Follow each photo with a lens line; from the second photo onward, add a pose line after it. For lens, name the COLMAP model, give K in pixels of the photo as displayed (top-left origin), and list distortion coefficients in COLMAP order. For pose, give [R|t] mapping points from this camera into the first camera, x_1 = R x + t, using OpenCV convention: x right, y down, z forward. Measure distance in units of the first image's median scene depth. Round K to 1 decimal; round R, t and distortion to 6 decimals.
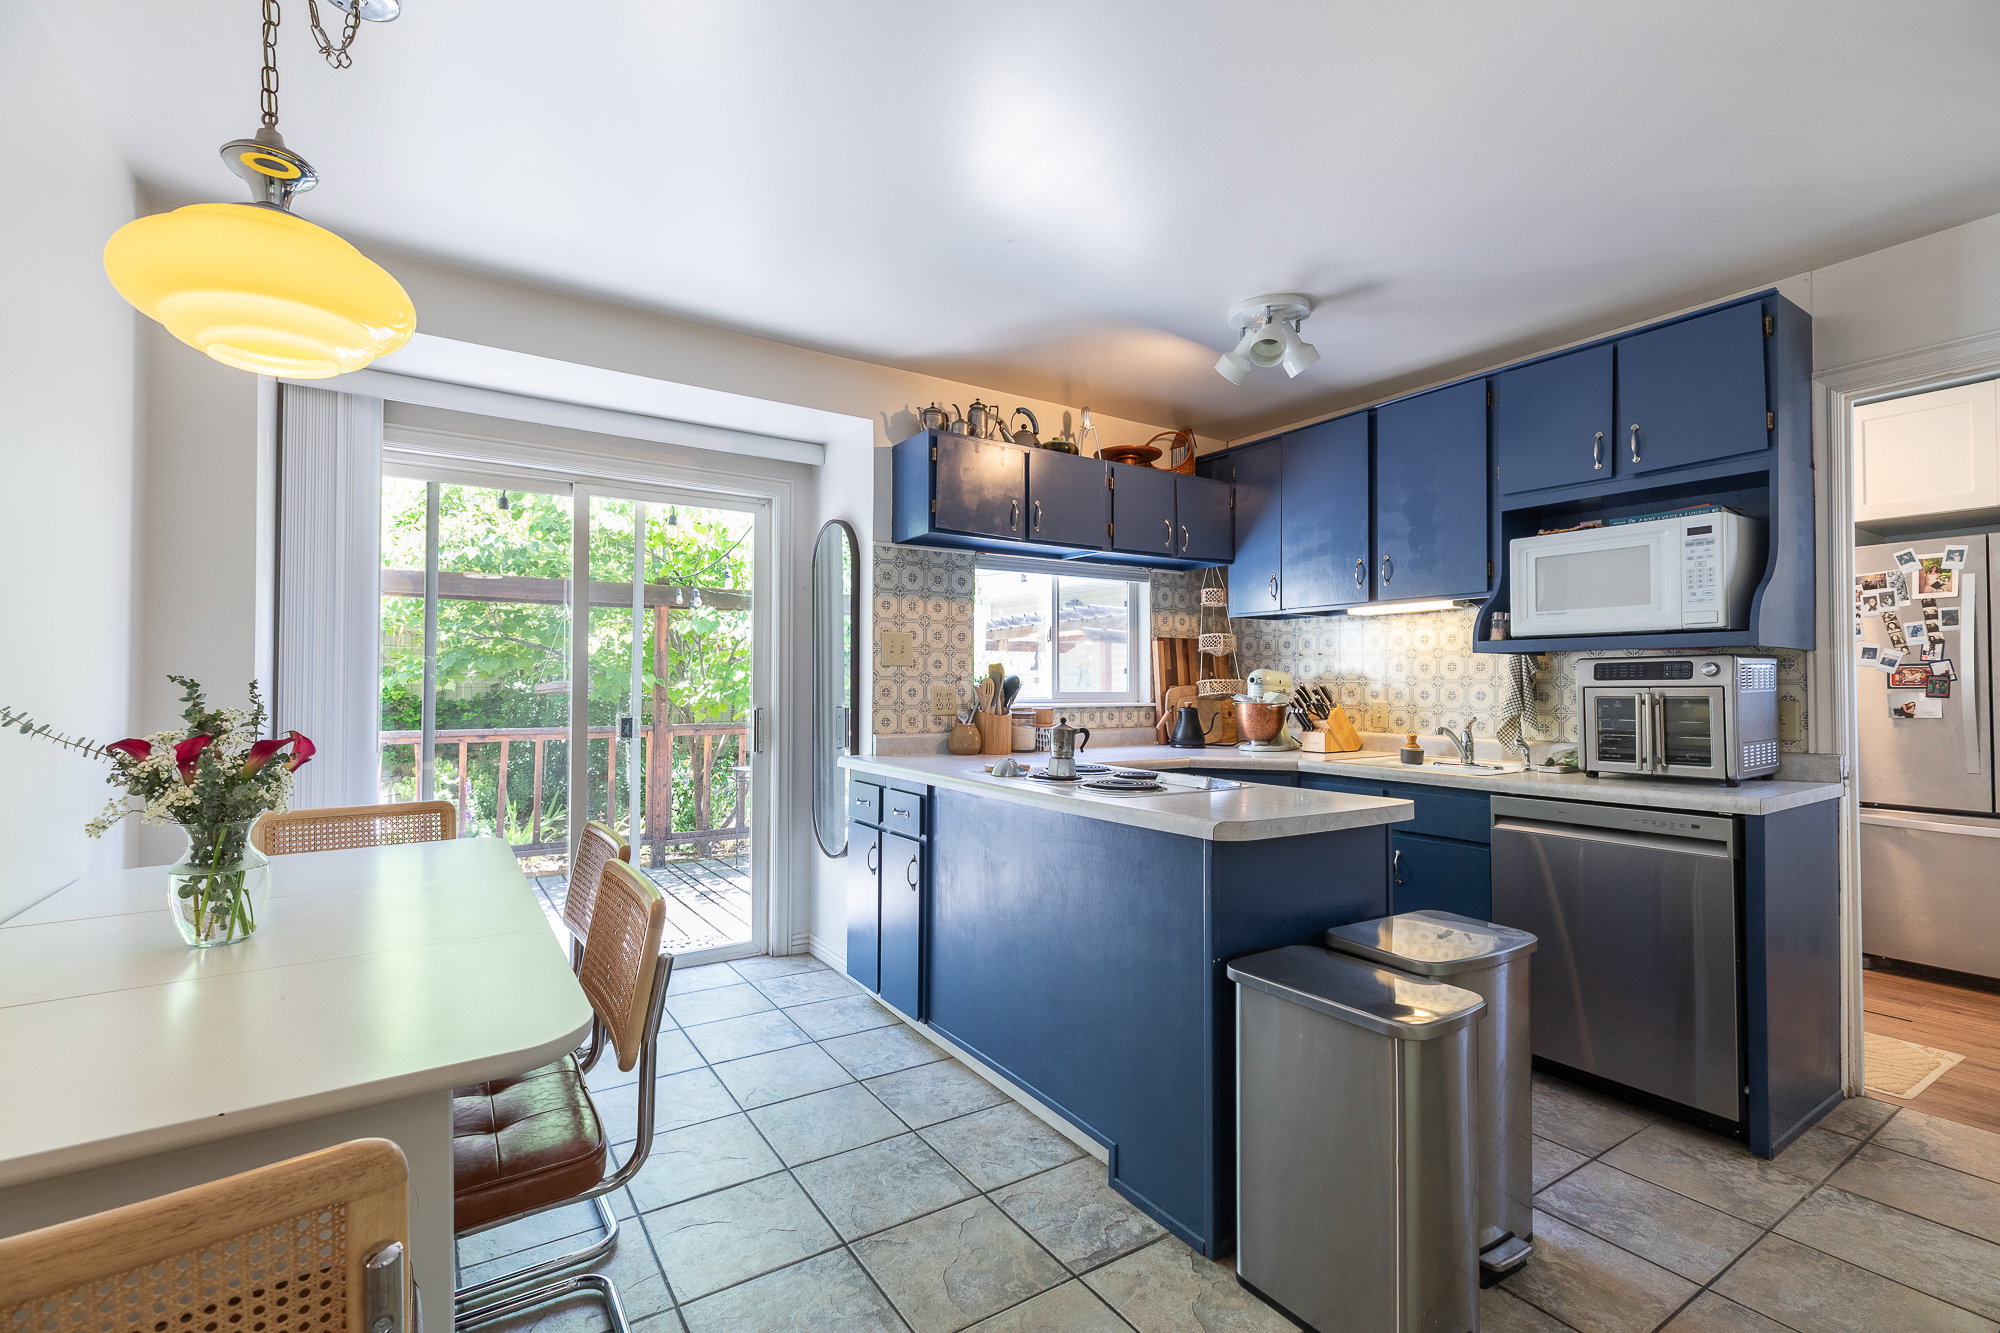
lens RADIAL K [[906.7, 0, 988.0], [0, 906.7, 663.3], [0, 0, 1]] dist [0.004294, 0.000502]
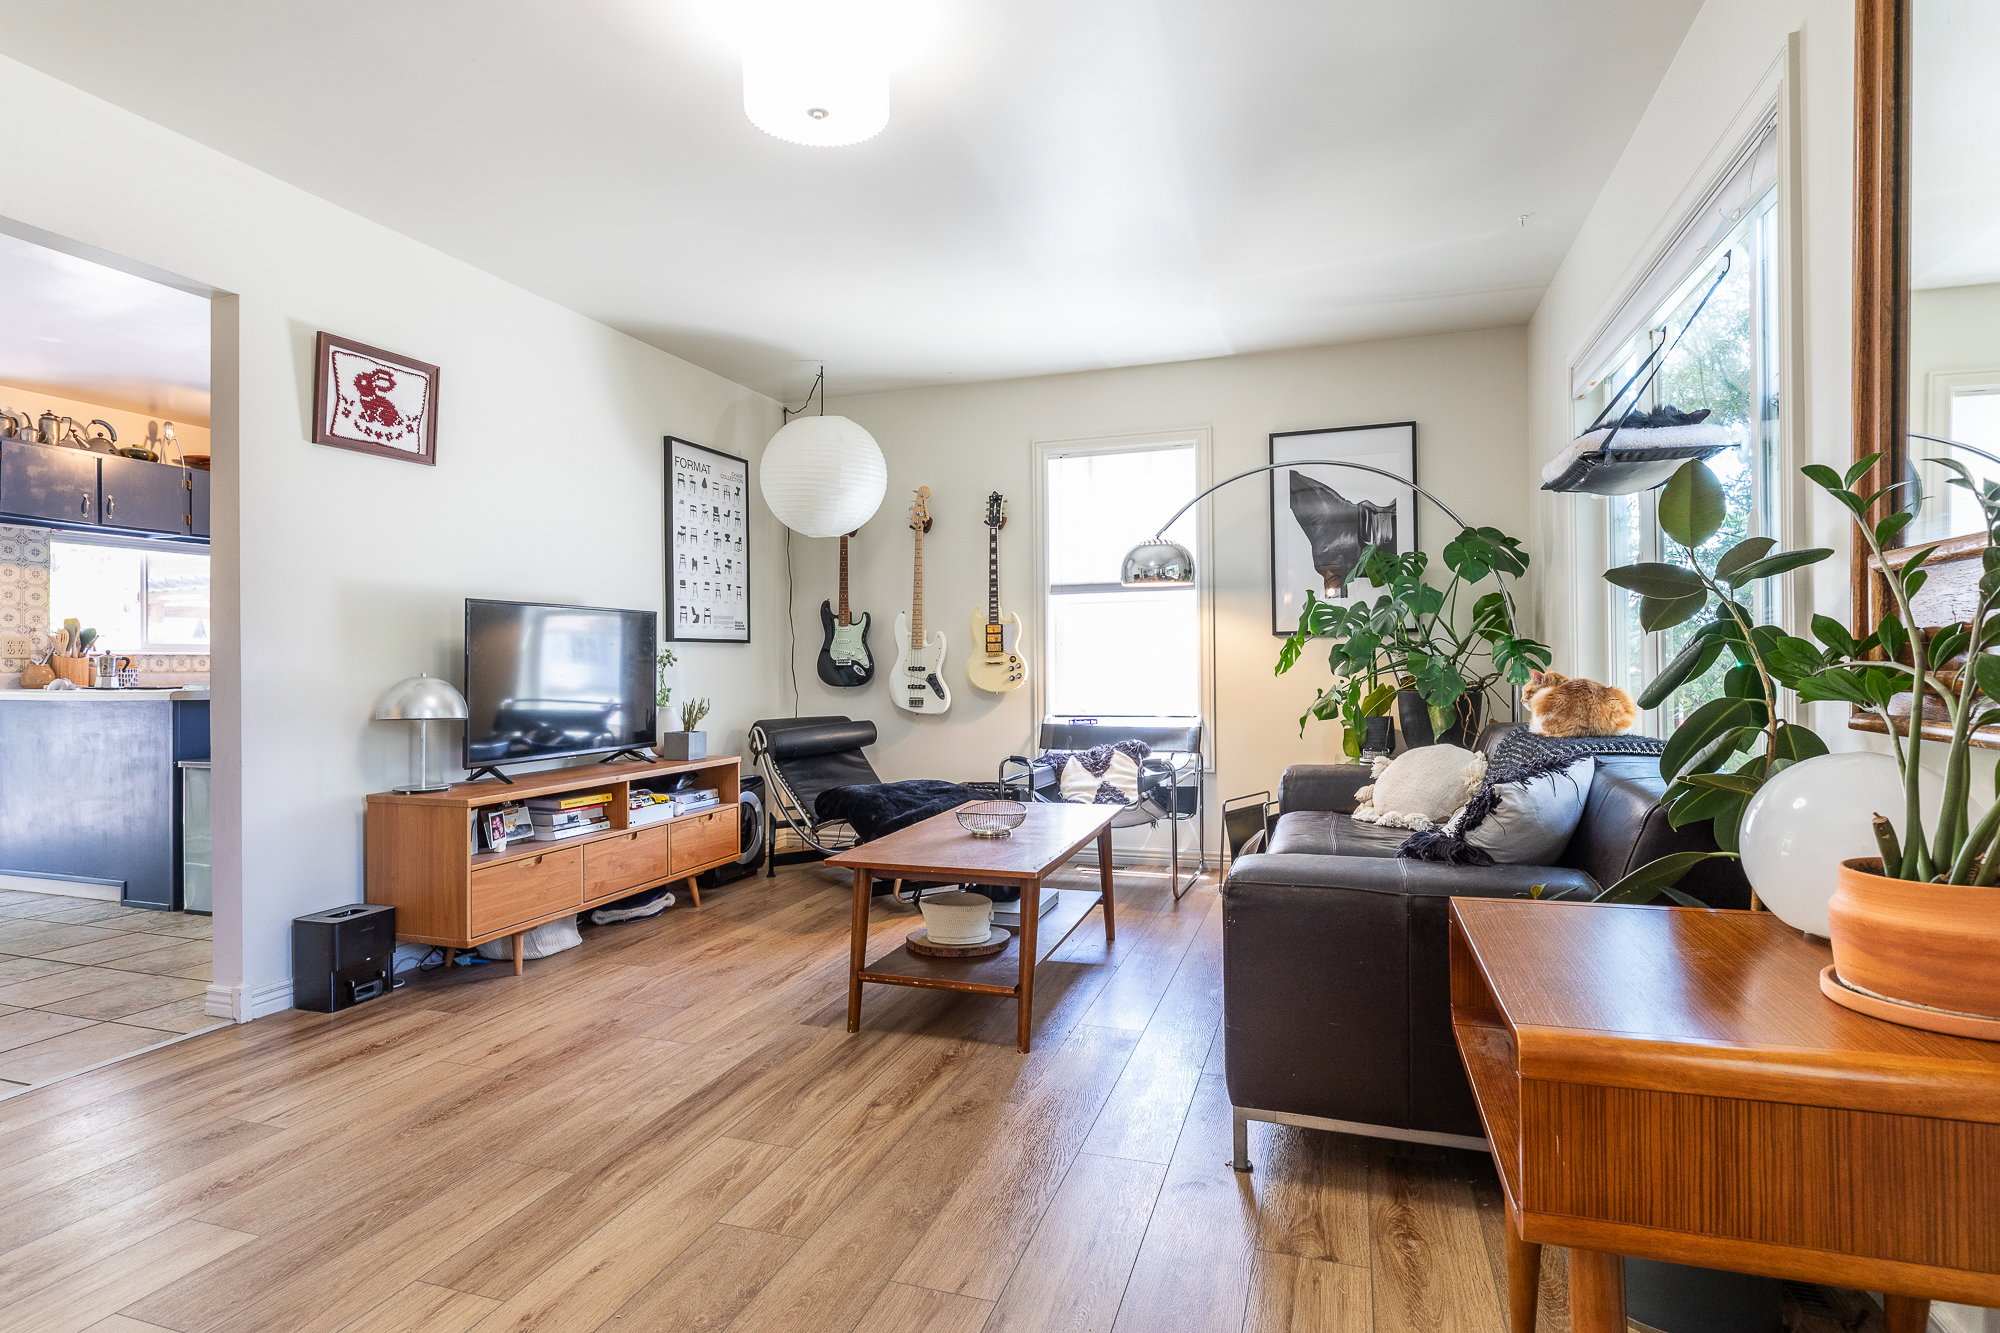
lens RADIAL K [[992.5, 0, 987.1], [0, 992.5, 664.1], [0, 0, 1]] dist [-0.000974, 0.000918]
pose [[0.781999, -0.005500, 0.623256, 0.146171], [-0.006551, 0.999833, 0.017042, 0.032804], [-0.623246, -0.017410, 0.781832, -0.907244]]
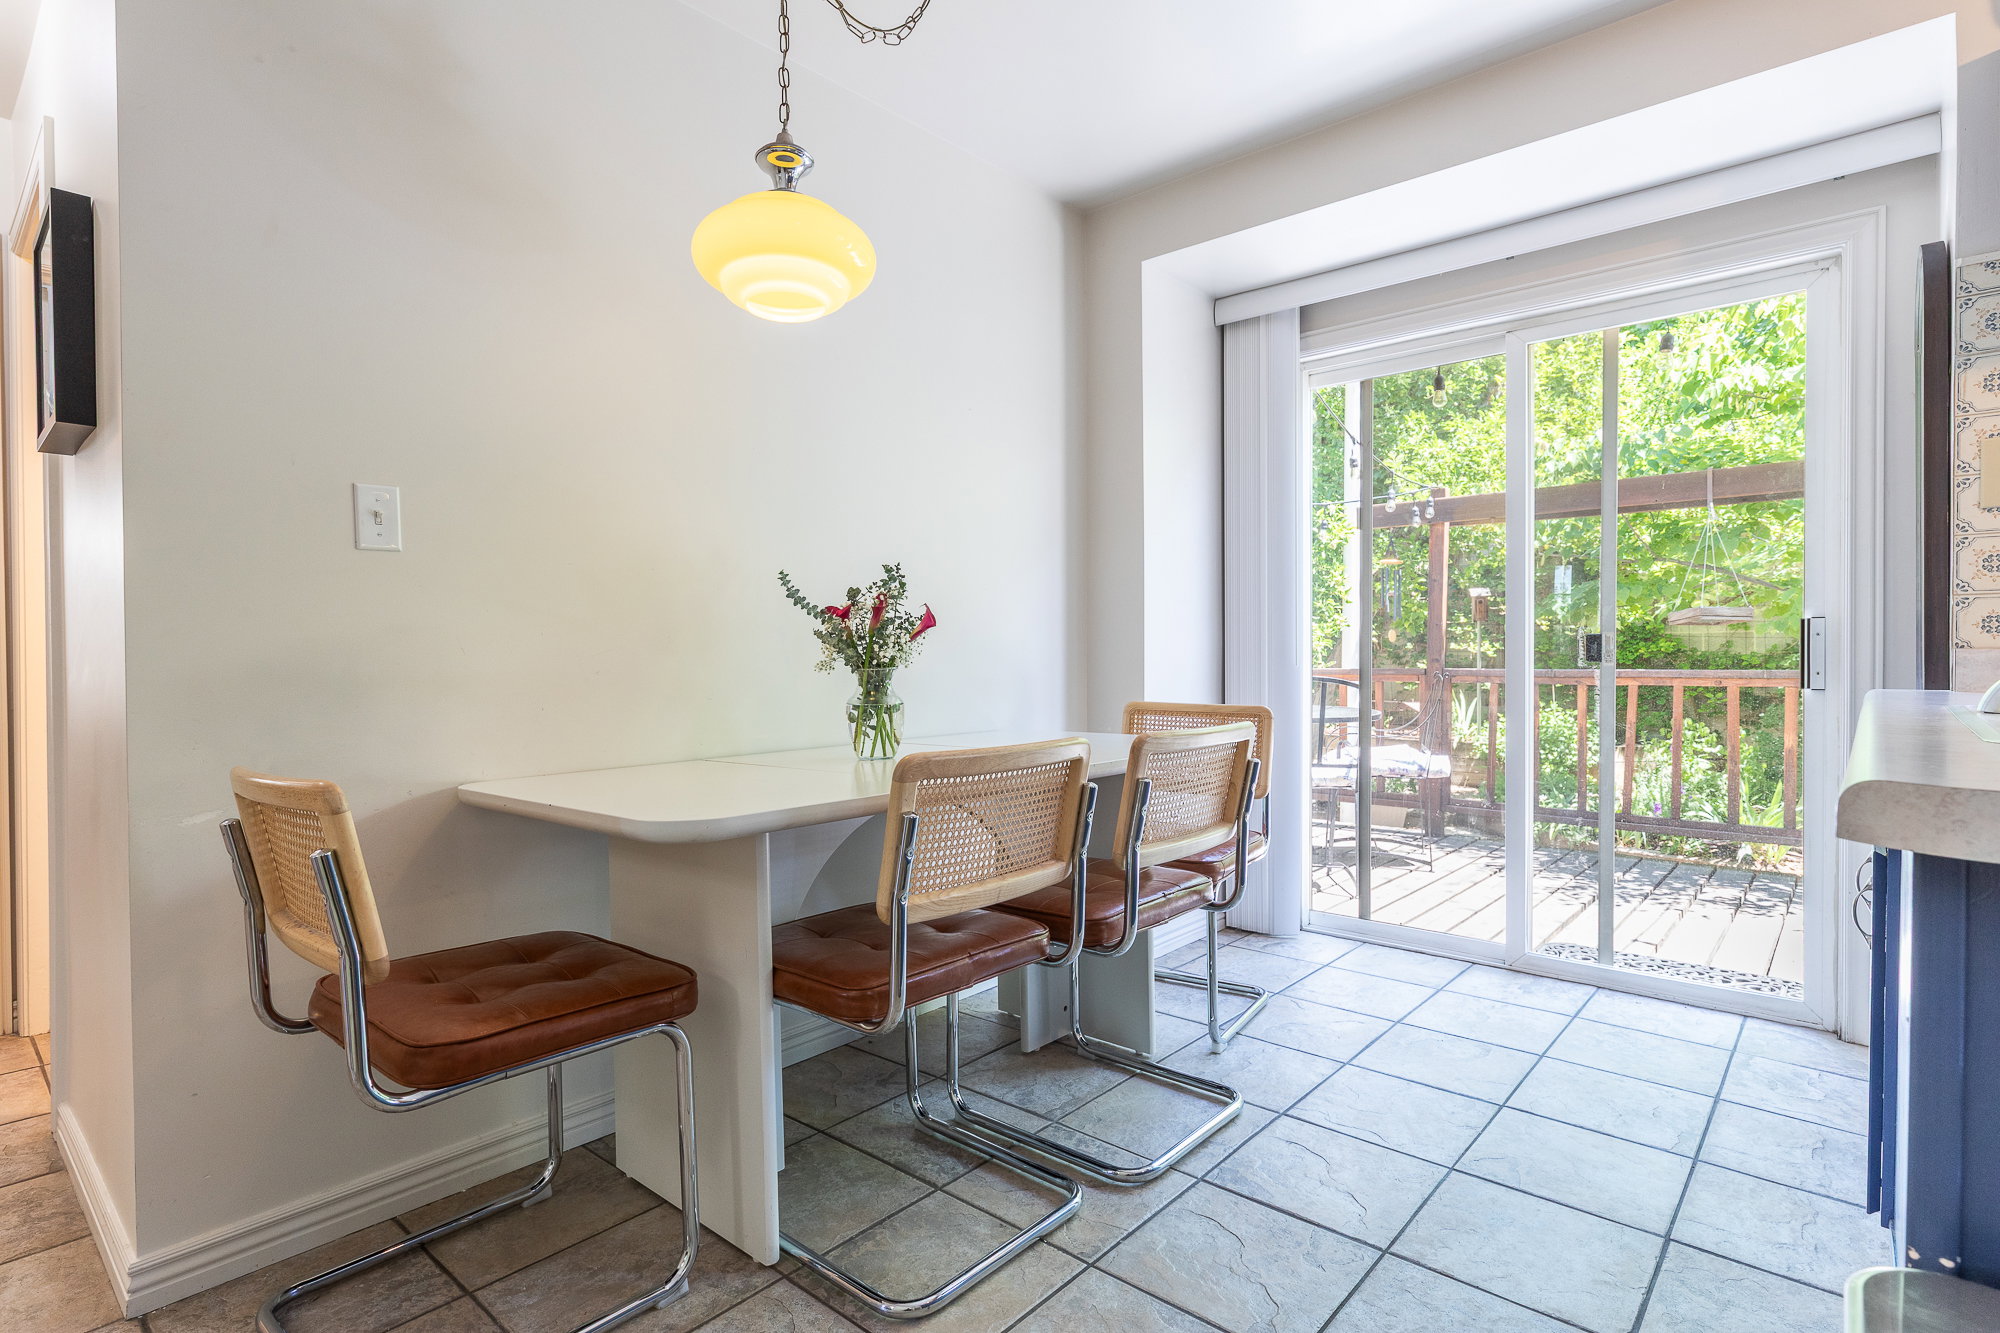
lens RADIAL K [[992.5, 0, 993.6], [0, 992.5, 672.1], [0, 0, 1]] dist [-0.000974, 0.000918]
pose [[0.259716, 0.012091, -0.965609, 0.252882], [0.022271, 0.999581, 0.018507, 0.066456], [0.965428, -0.026312, 0.259338, 0.332785]]
